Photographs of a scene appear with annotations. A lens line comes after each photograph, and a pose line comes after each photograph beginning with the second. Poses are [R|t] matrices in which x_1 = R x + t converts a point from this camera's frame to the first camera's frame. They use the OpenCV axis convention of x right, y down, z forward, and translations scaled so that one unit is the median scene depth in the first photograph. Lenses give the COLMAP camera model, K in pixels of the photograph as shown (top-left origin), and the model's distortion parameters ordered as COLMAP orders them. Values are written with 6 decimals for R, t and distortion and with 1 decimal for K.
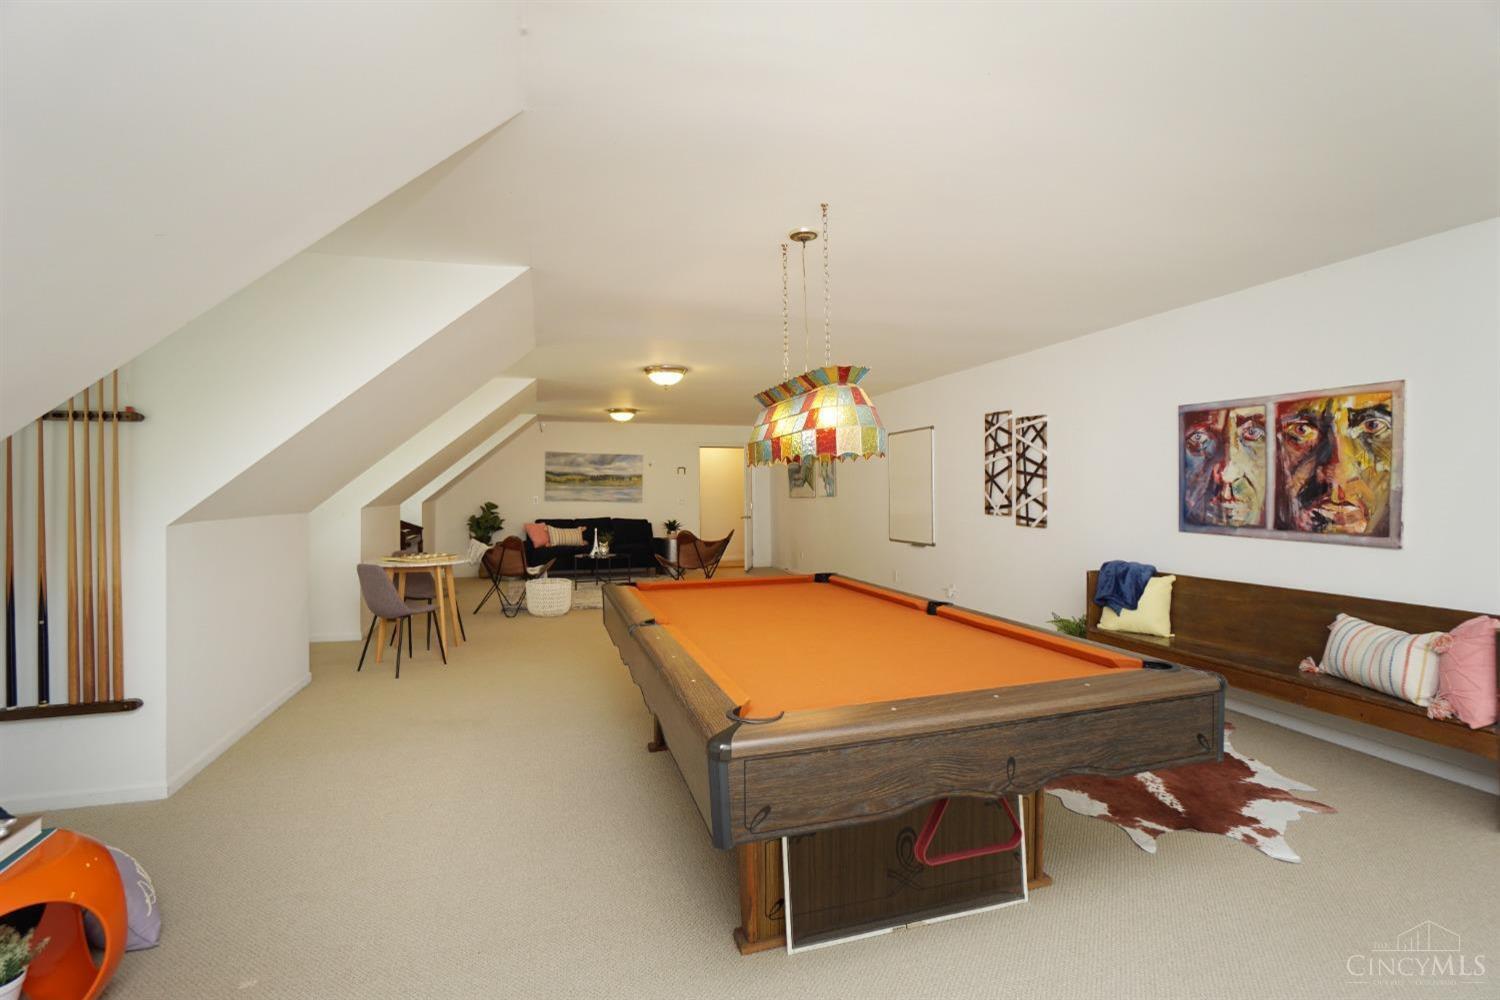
lens RADIAL K [[654.1, 0, 755.5], [0, 654.1, 482.2], [0, 0, 1]] dist [-0.048043, 0.000217]
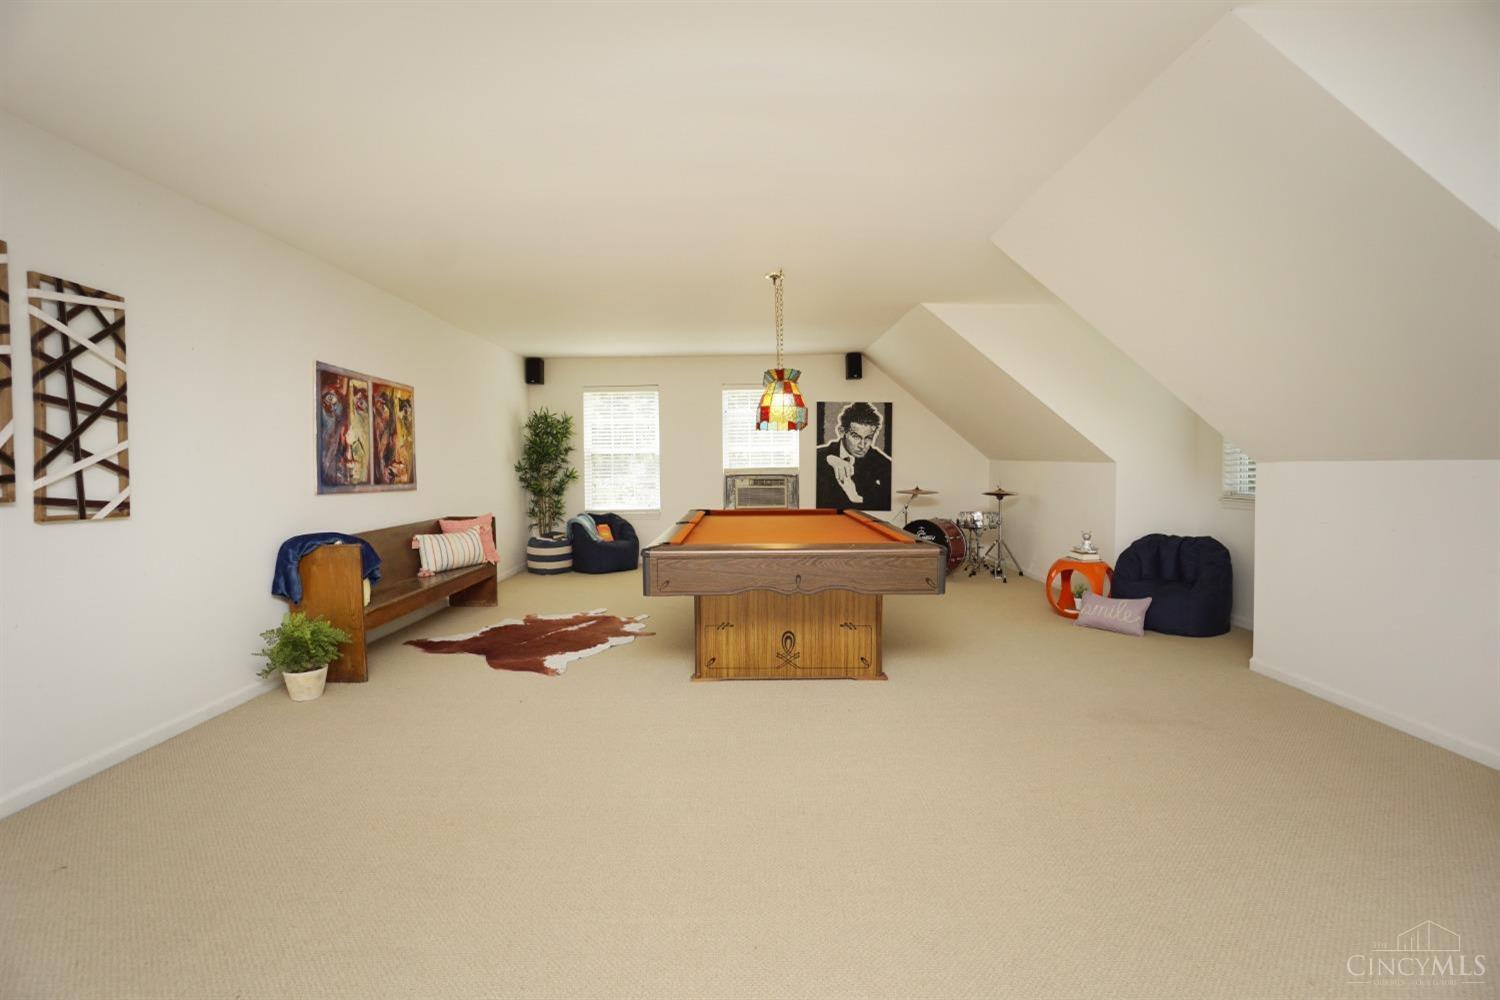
lens RADIAL K [[654.1, 0, 755.5], [0, 654.1, 482.2], [0, 0, 1]] dist [-0.048043, 0.000217]
pose [[-0.957058, -0.003495, 0.289876, -0.247011], [0.000390, 0.999911, 0.013342, 0.050510], [-0.289897, 0.012882, -0.956971, 1.856730]]
